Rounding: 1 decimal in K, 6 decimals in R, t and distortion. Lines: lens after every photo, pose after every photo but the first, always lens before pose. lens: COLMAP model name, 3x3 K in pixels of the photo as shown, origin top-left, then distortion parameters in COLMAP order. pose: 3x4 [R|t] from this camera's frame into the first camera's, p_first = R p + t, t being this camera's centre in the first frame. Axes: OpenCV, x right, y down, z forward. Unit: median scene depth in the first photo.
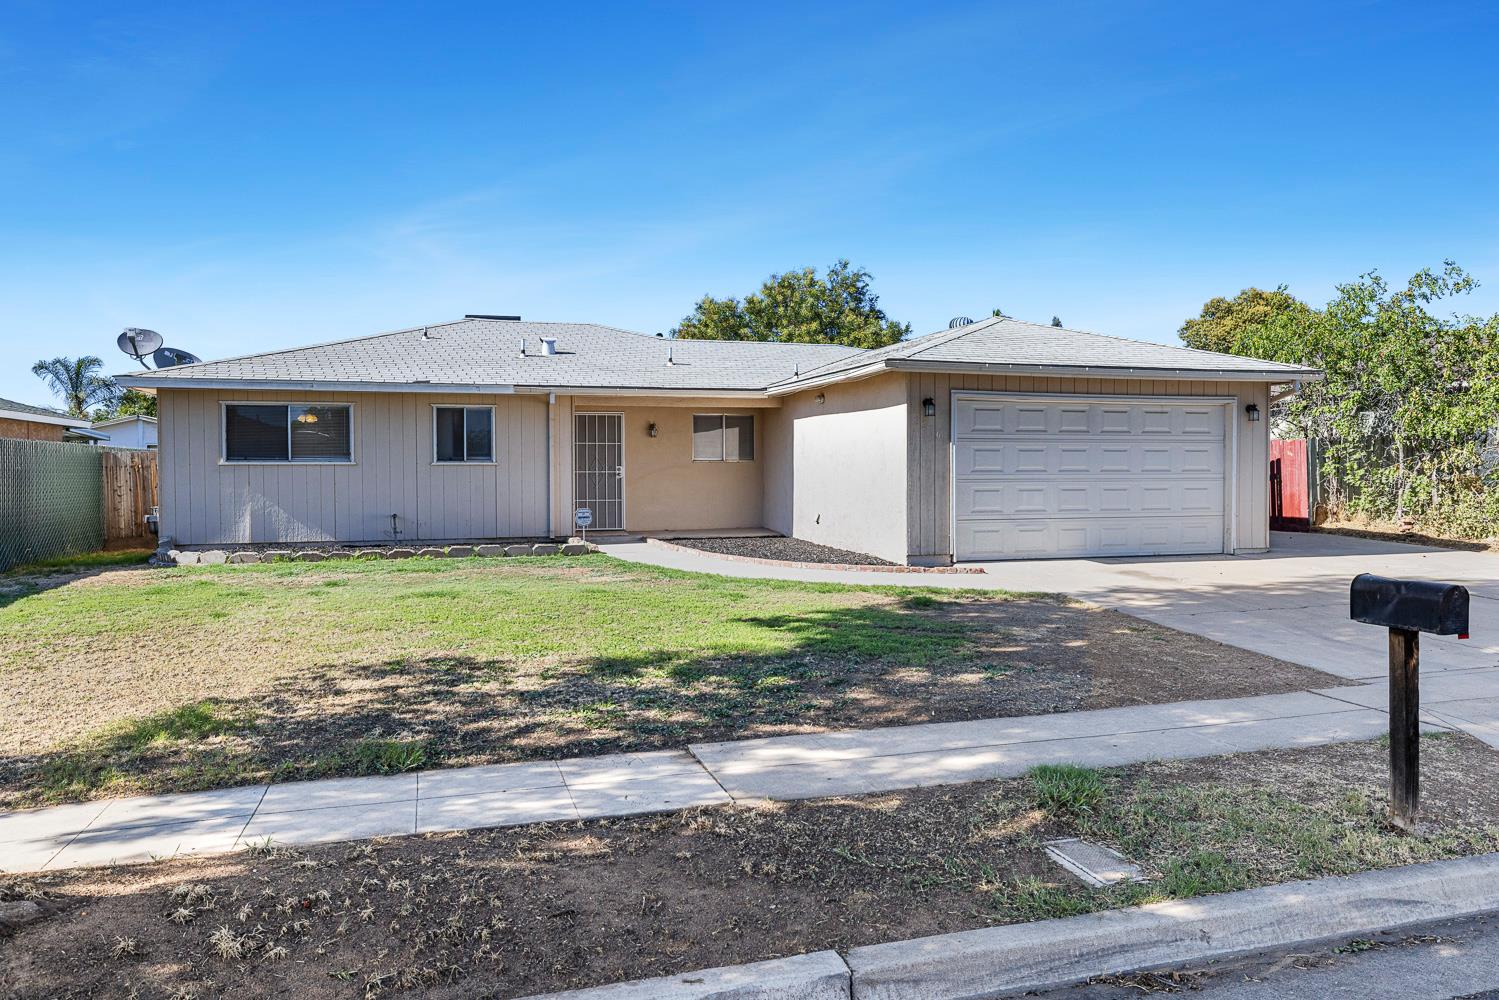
lens RADIAL K [[1037.7, 0, 749.5], [0, 1037.7, 500.0], [0, 0, 1]] dist [0.000776, 0.000771]
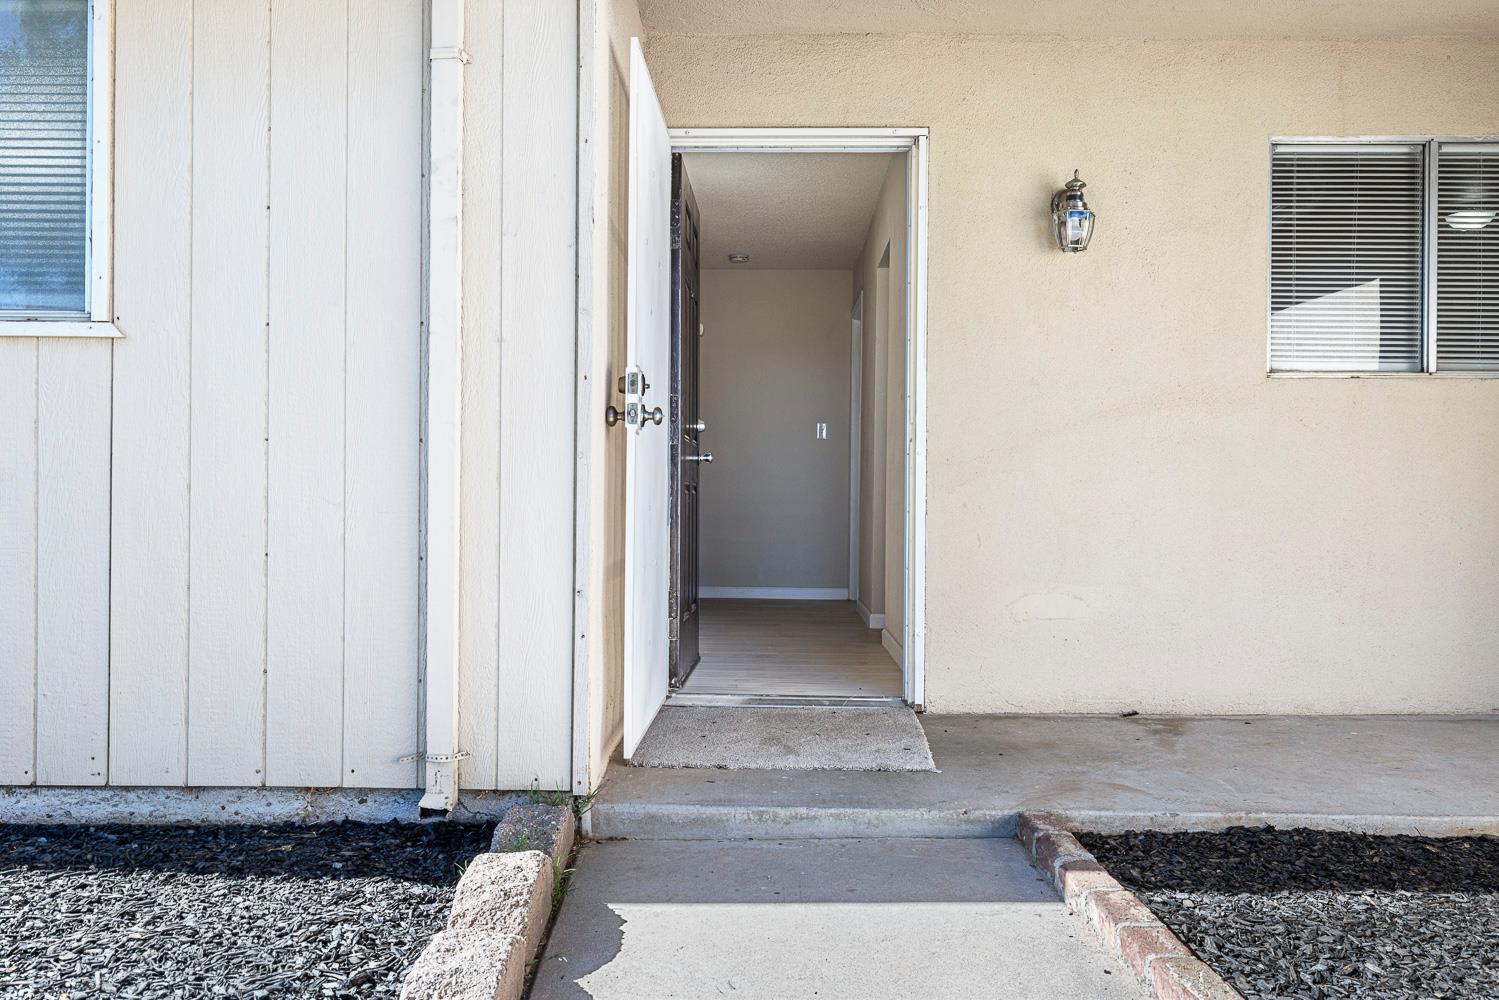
lens RADIAL K [[1135.9, 0, 749.5], [0, 1135.9, 500.0], [0, 0, 1]] dist [0.002354, 0.001130]
pose [[0.952822, 0.012426, -0.303276, -0.098599], [-0.021726, 0.999391, -0.027309, -0.006047], [0.302752, 0.032610, 0.952511, 0.896639]]
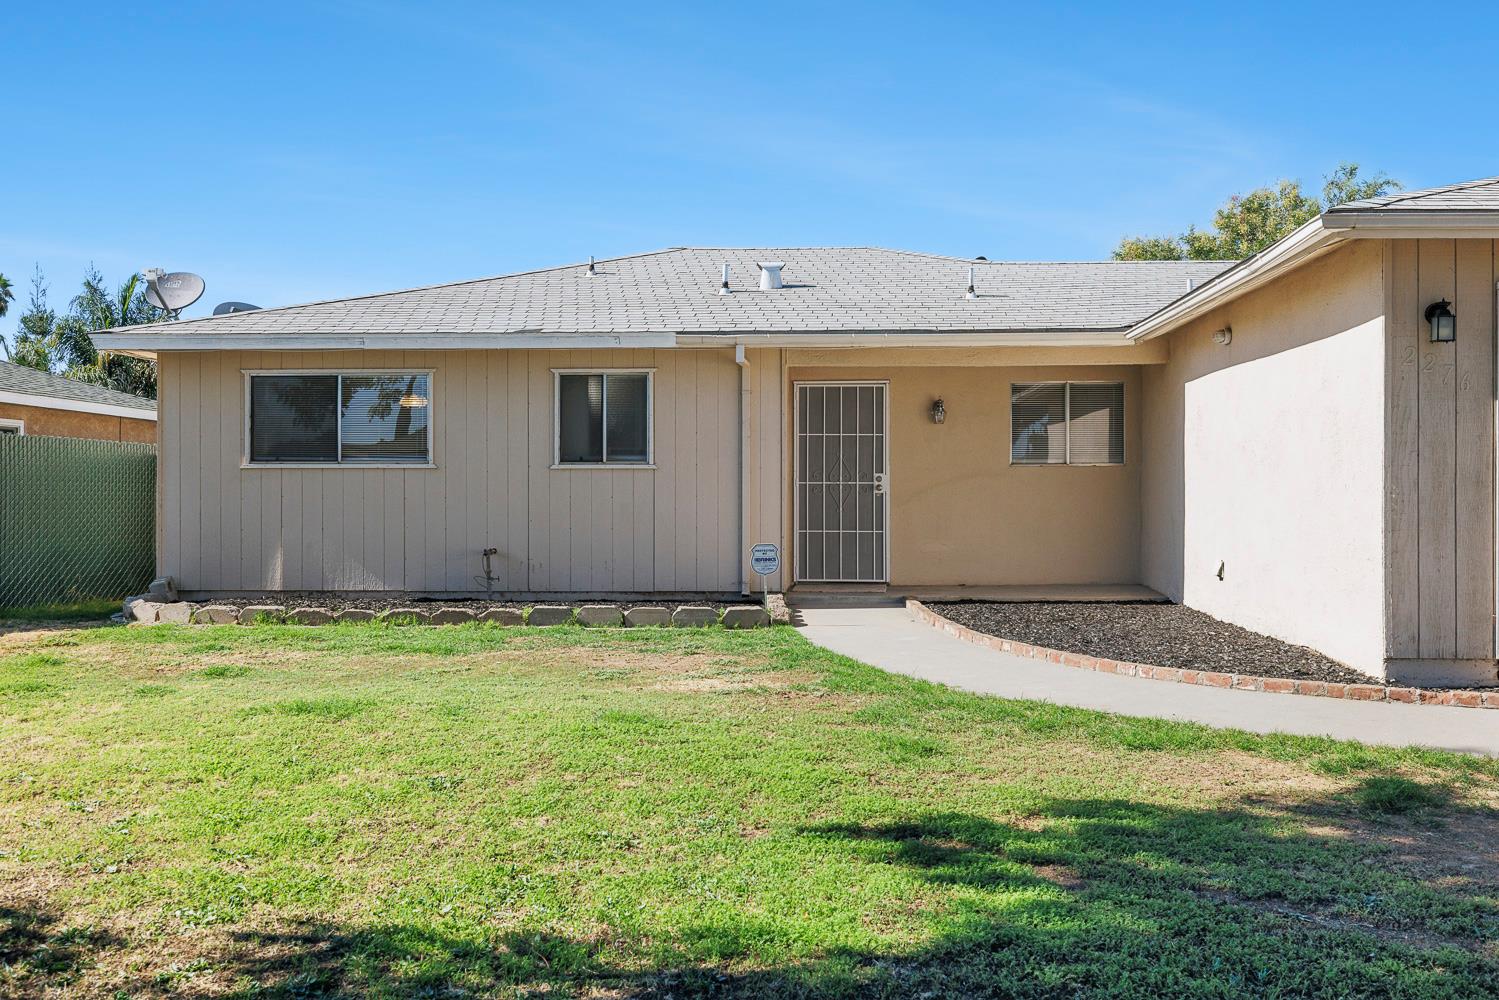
lens RADIAL K [[1340.9, 0, 781.1], [0, 1340.9, 501.9], [0, 0, 1]] dist [-0.005132, 0.001494]
pose [[0.945305, 0.004029, -0.326164, 0.078203], [-0.012988, 0.999596, -0.025294, 0.003736], [0.325930, 0.028146, 0.944975, 0.310517]]
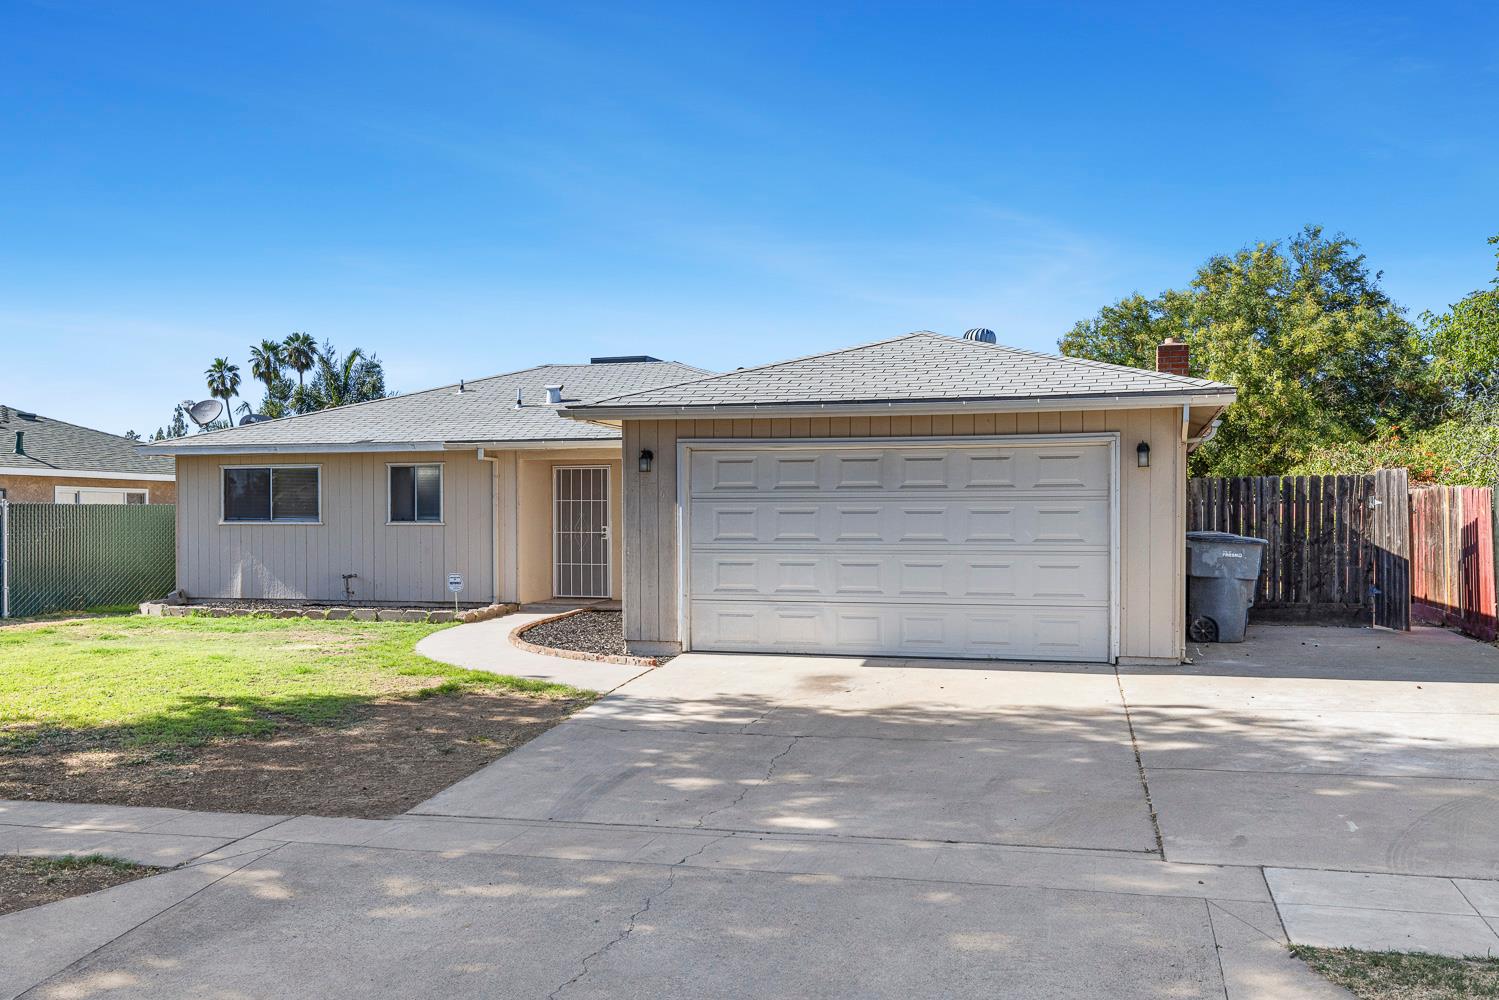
lens RADIAL K [[1310.0, 0, 749.9], [0, 1310.0, 529.6], [0, 0, 1]] dist [-0.001871, -0.001070]
pose [[0.845619, 0.006638, -0.533746, 0.661097], [-0.016843, 0.999757, -0.014252, -0.018021], [0.533522, 0.021042, 0.845525, 0.138481]]
